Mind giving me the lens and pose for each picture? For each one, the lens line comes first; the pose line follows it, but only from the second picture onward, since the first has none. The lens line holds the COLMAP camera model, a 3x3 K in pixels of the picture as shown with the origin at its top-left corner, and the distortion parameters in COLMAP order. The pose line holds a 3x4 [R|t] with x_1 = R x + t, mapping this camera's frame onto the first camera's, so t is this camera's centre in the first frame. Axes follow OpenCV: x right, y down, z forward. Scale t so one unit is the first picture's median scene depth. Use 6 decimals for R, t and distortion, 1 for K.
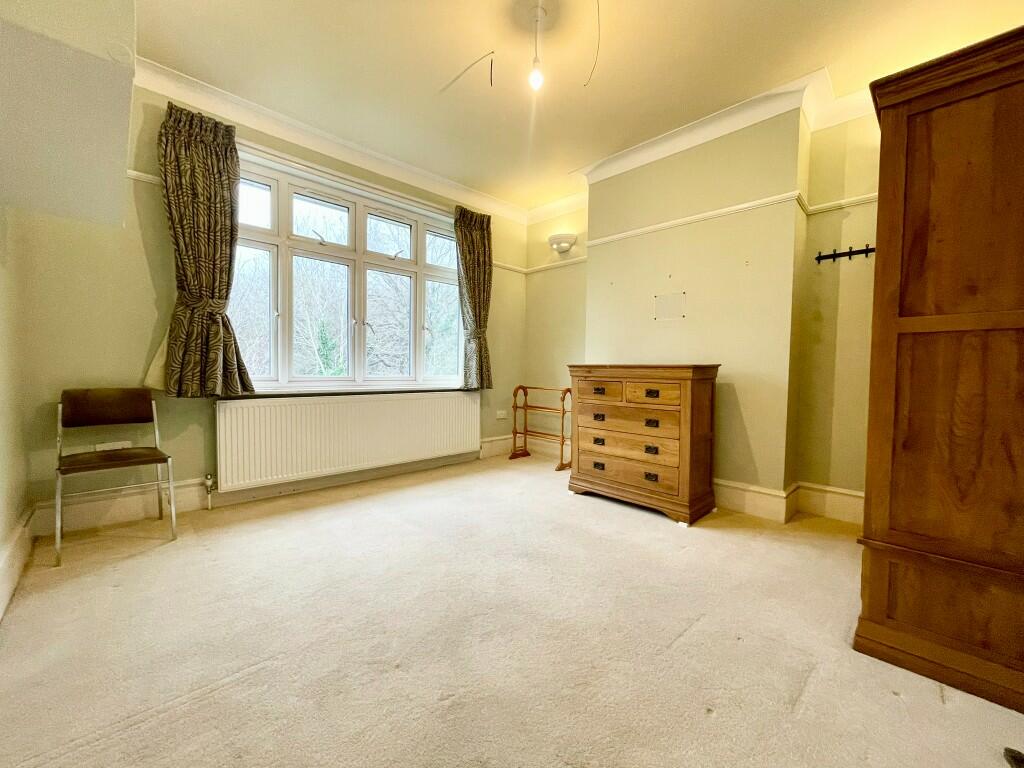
lens RADIAL K [[411.9, 0, 518.7], [0, 411.9, 385.8], [0, 0, 1]] dist [-0.005415, 0.000044]
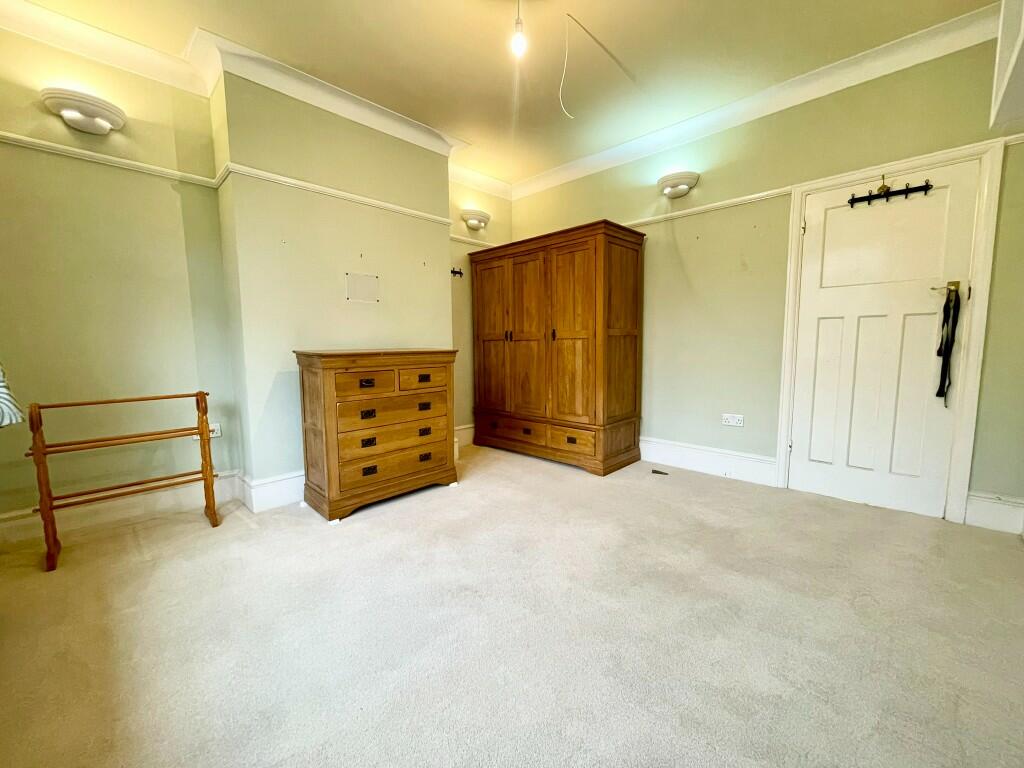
lens RADIAL K [[411.9, 0, 512.9], [0, 411.9, 383.9], [0, 0, 1]] dist [-0.005415, 0.000044]
pose [[-0.023403, -0.117264, 0.992825, -0.666379], [0.048675, 0.991786, 0.118289, -0.073829], [-0.998540, 0.051094, -0.017503, 0.741056]]
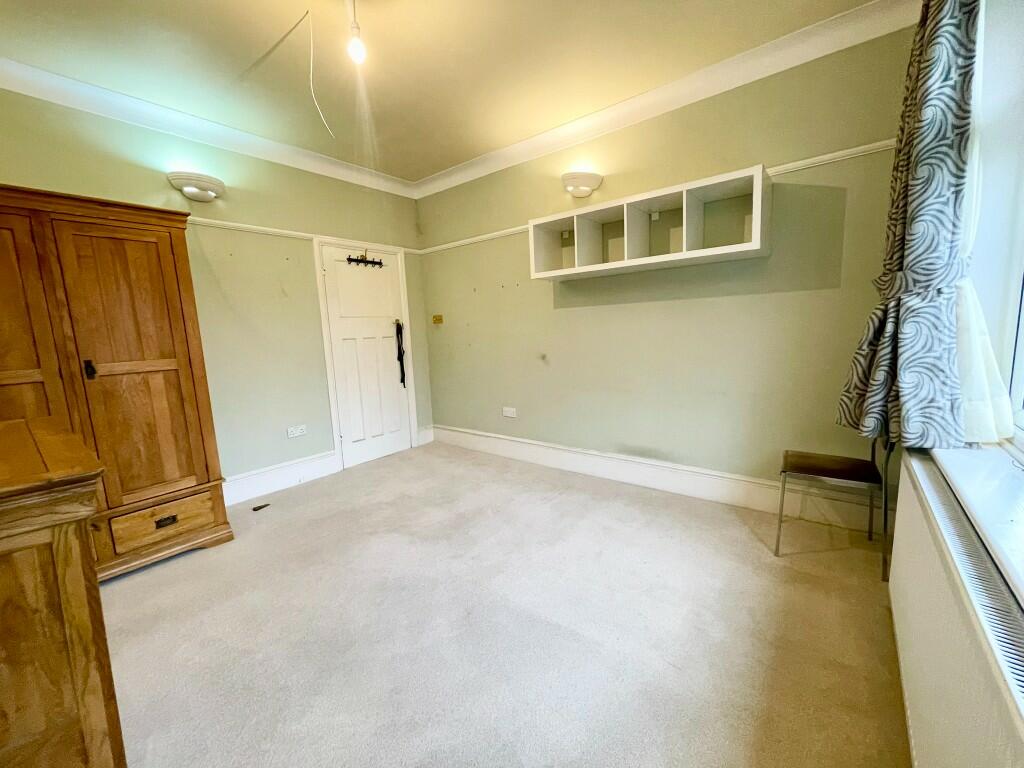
lens RADIAL K [[411.9, 0, 513.0], [0, 411.9, 386.7], [0, 0, 1]] dist [-0.005415, 0.000044]
pose [[-0.991788, 0.039468, -0.121650, -0.089870], [0.017595, 0.984254, 0.175885, -0.150630], [0.126677, 0.172300, -0.976865, 1.382570]]
